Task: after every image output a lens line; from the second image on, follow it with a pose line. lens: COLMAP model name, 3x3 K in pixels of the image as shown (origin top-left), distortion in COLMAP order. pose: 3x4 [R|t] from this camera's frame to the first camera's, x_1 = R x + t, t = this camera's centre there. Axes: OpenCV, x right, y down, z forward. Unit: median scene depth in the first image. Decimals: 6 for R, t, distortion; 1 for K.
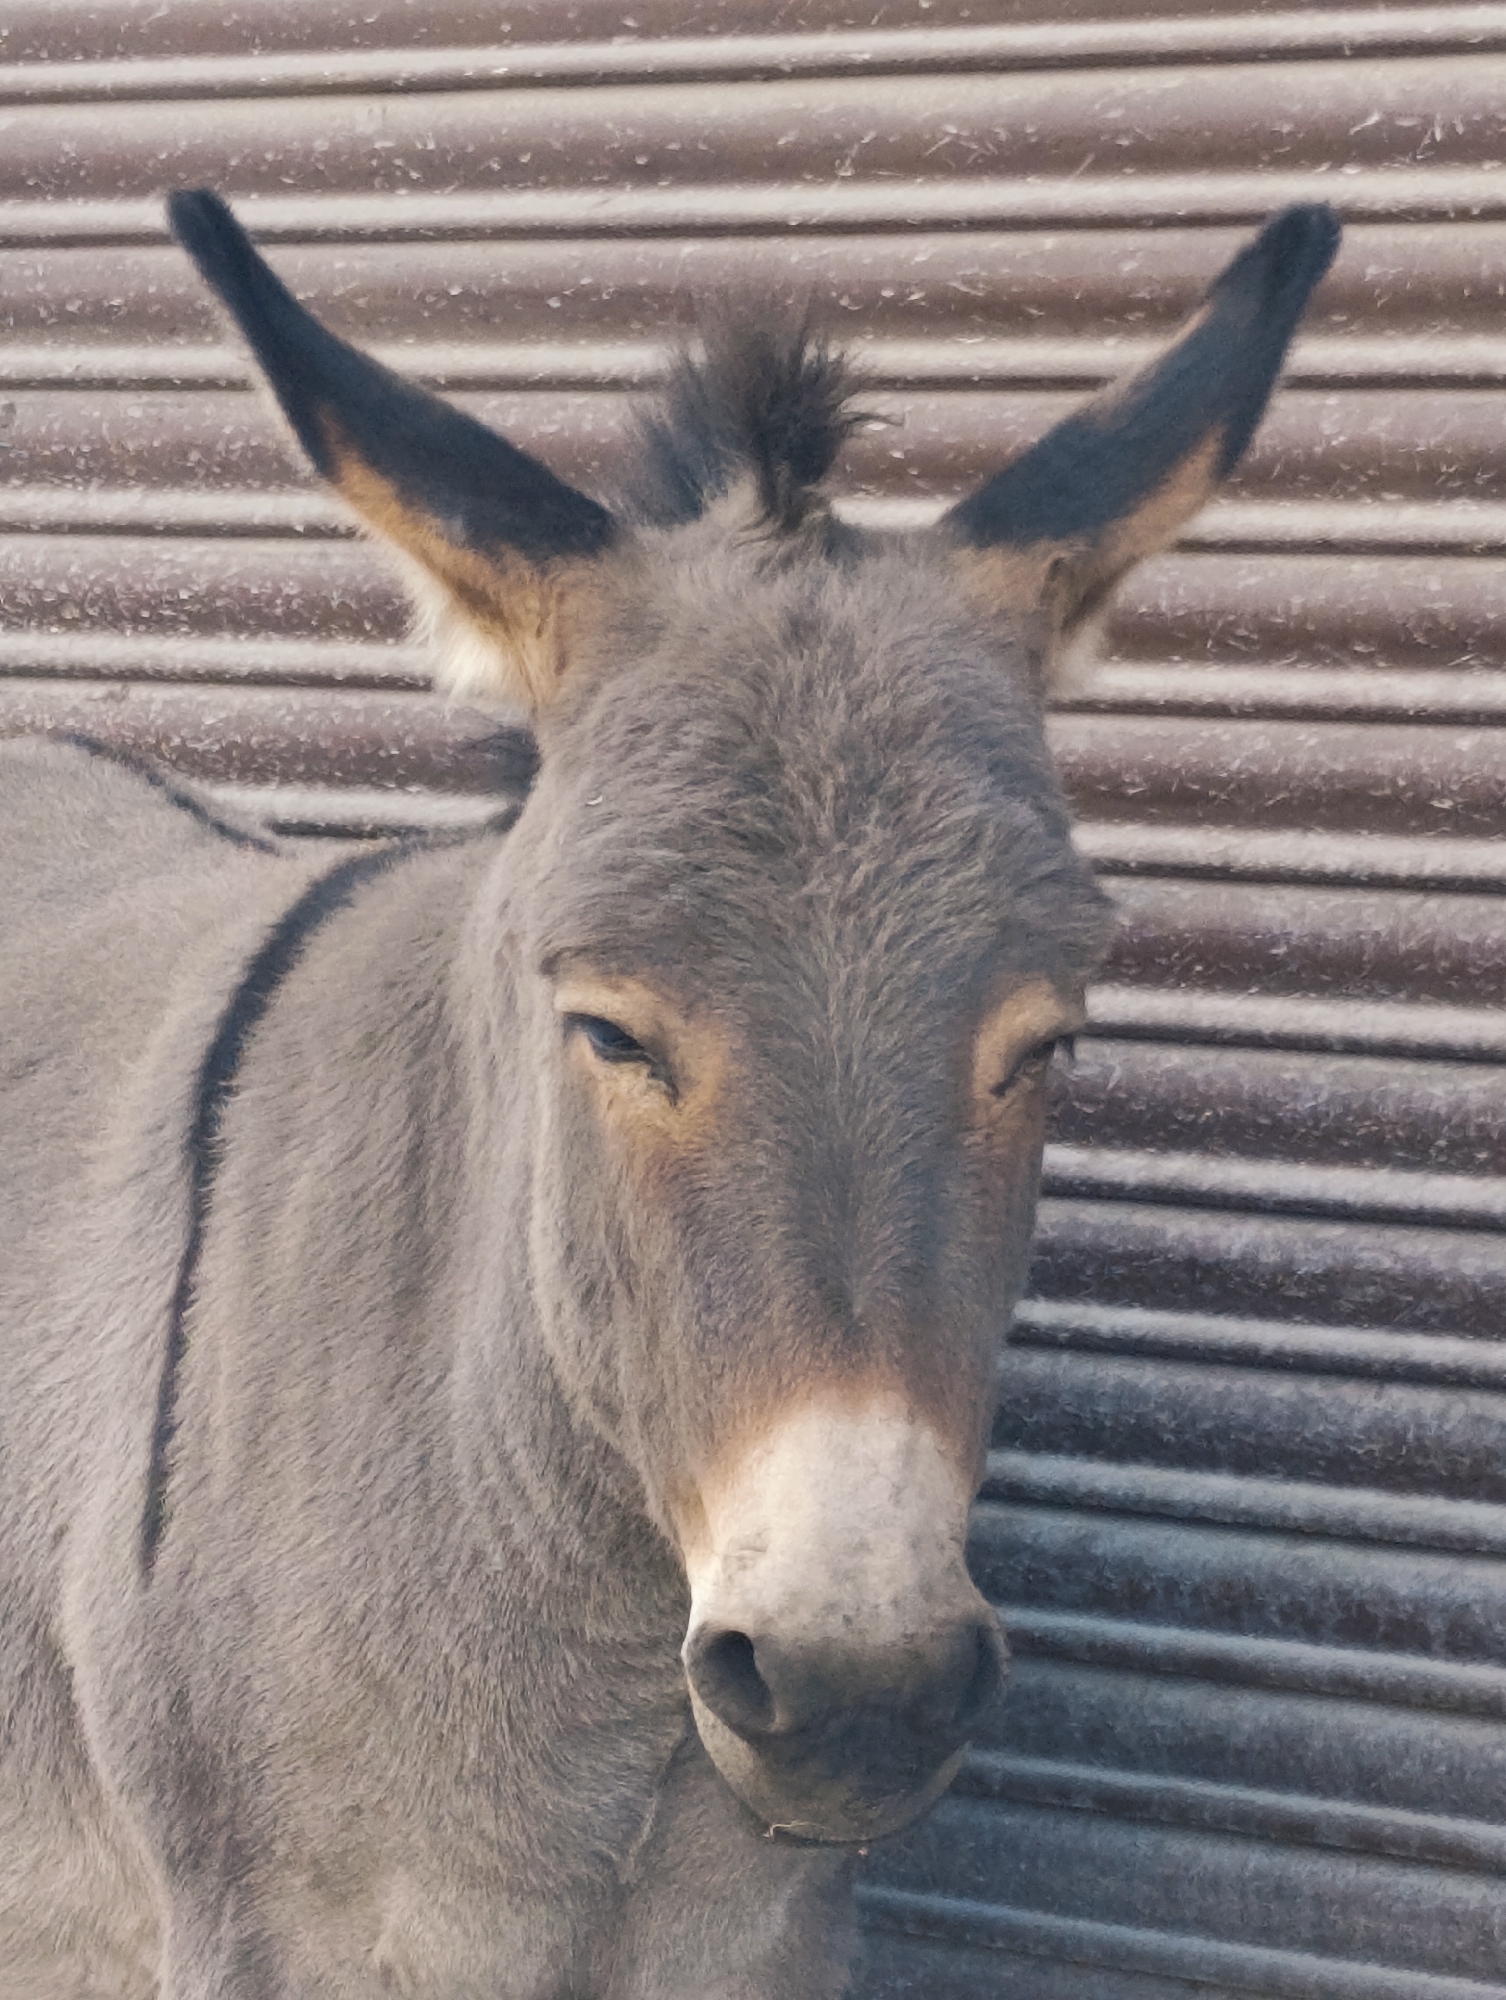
lens RADIAL K [[9450.0, 0, 753.0], [0, 9450.0, 1000.0], [0, 0, 1]] dist [0.349097, 12.289834]
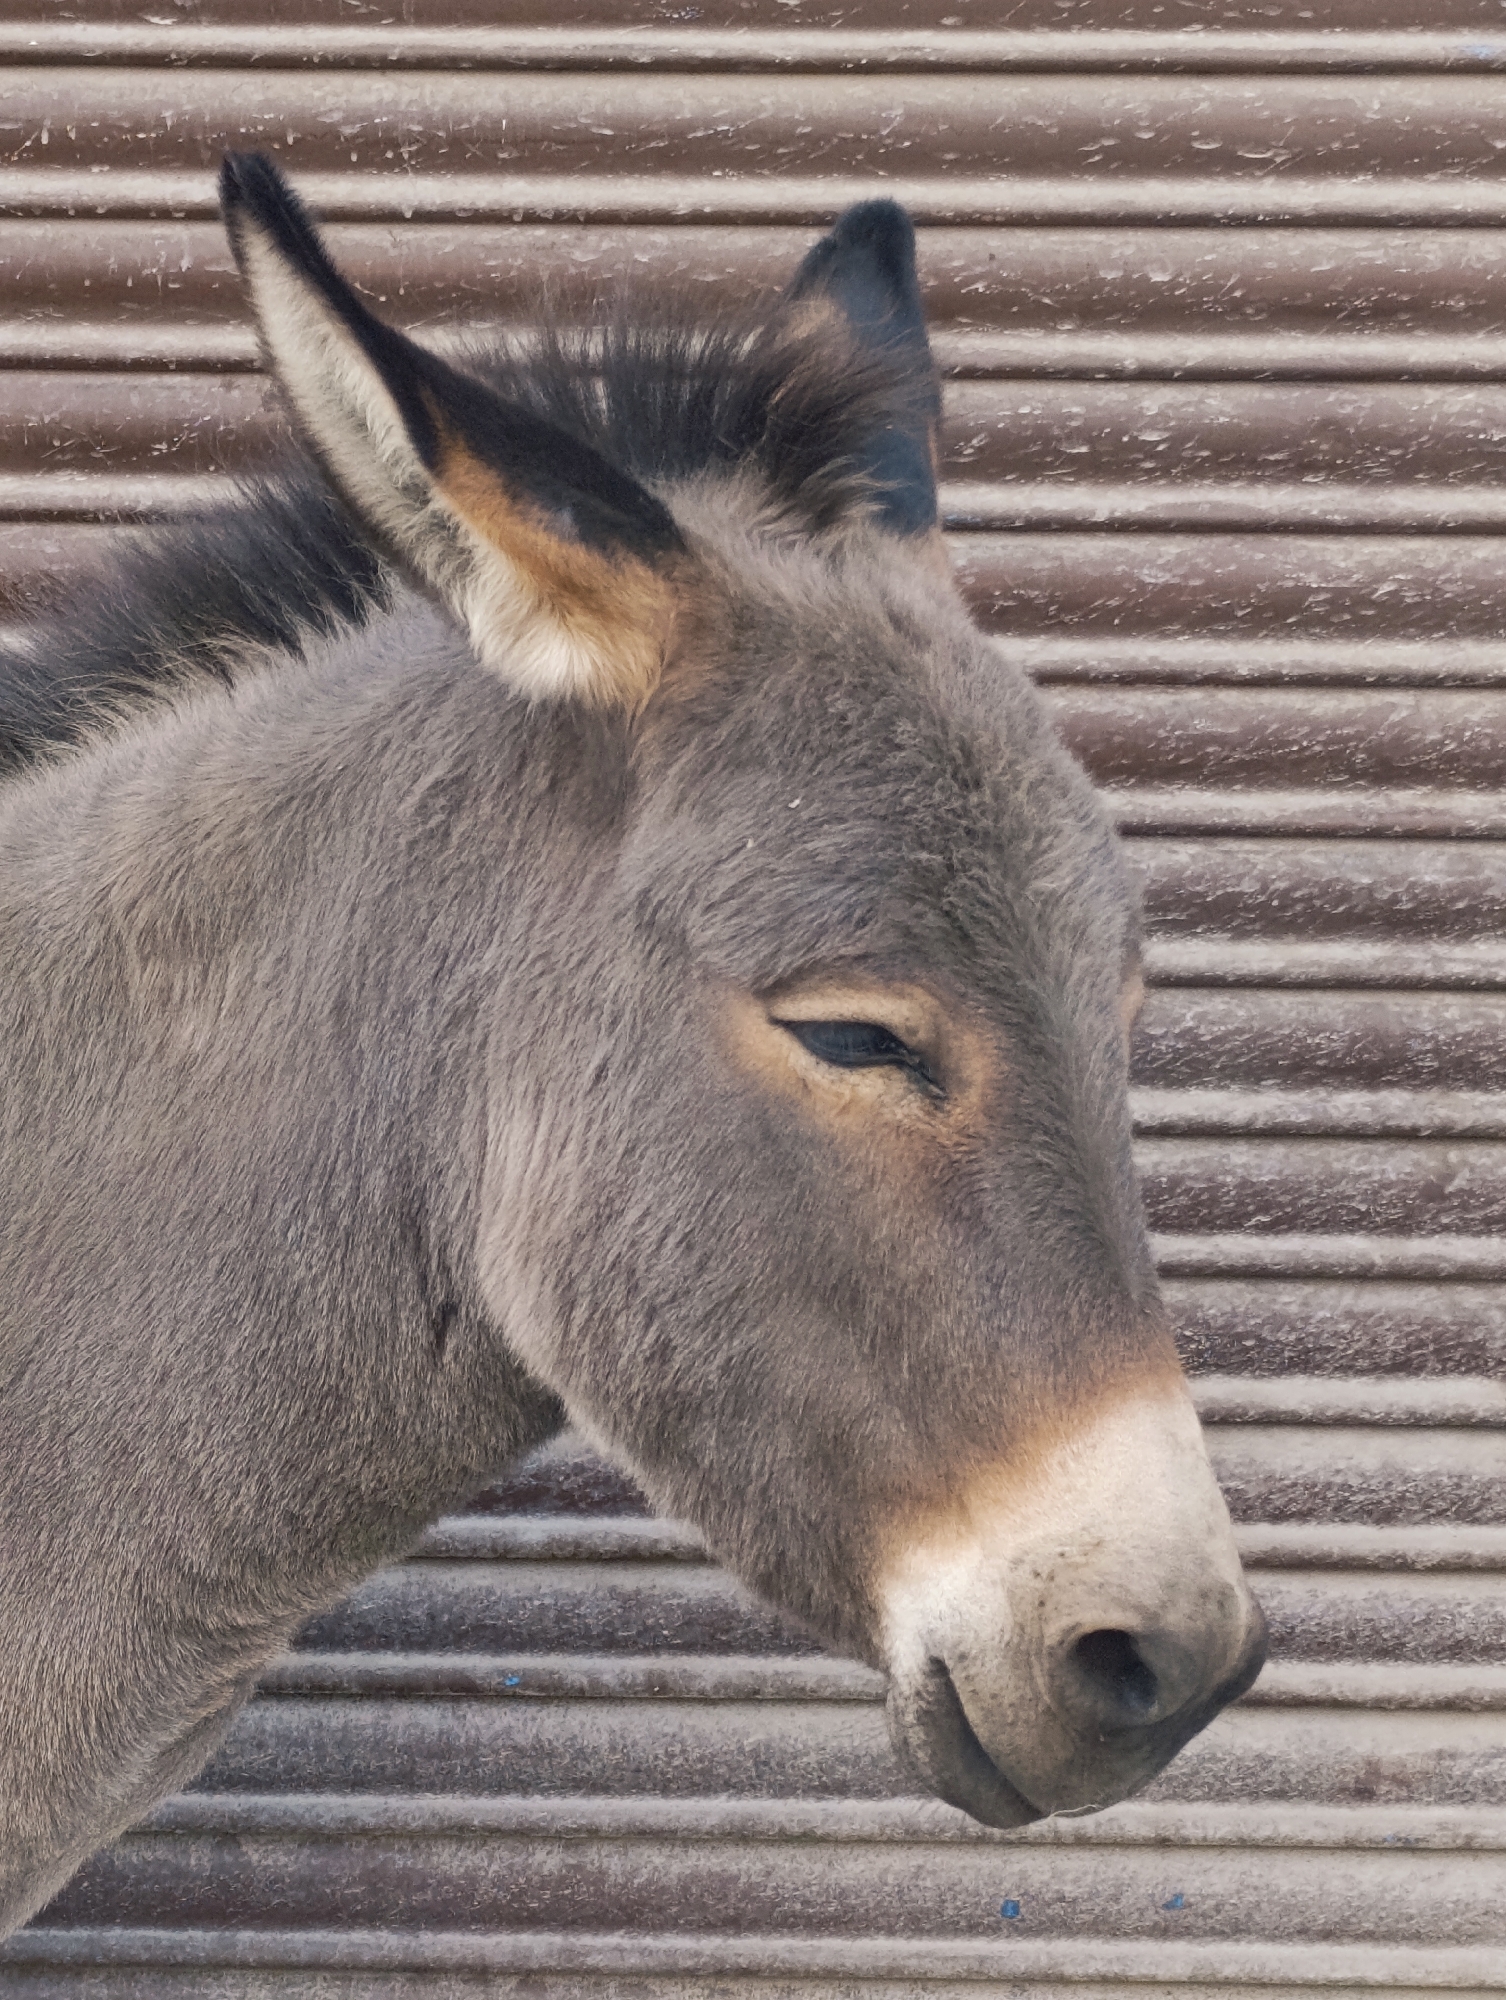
lens RADIAL K [[6059.5, 0, 753.0], [0, 6059.5, 1000.0], [0, 0, 1]] dist [0.019902, 1.227013]
pose [[0.714463, -0.065597, 0.696591, -0.447917], [0.034715, 0.997693, 0.058346, -0.036643], [-0.698811, -0.017504, 0.715092, 0.540397]]
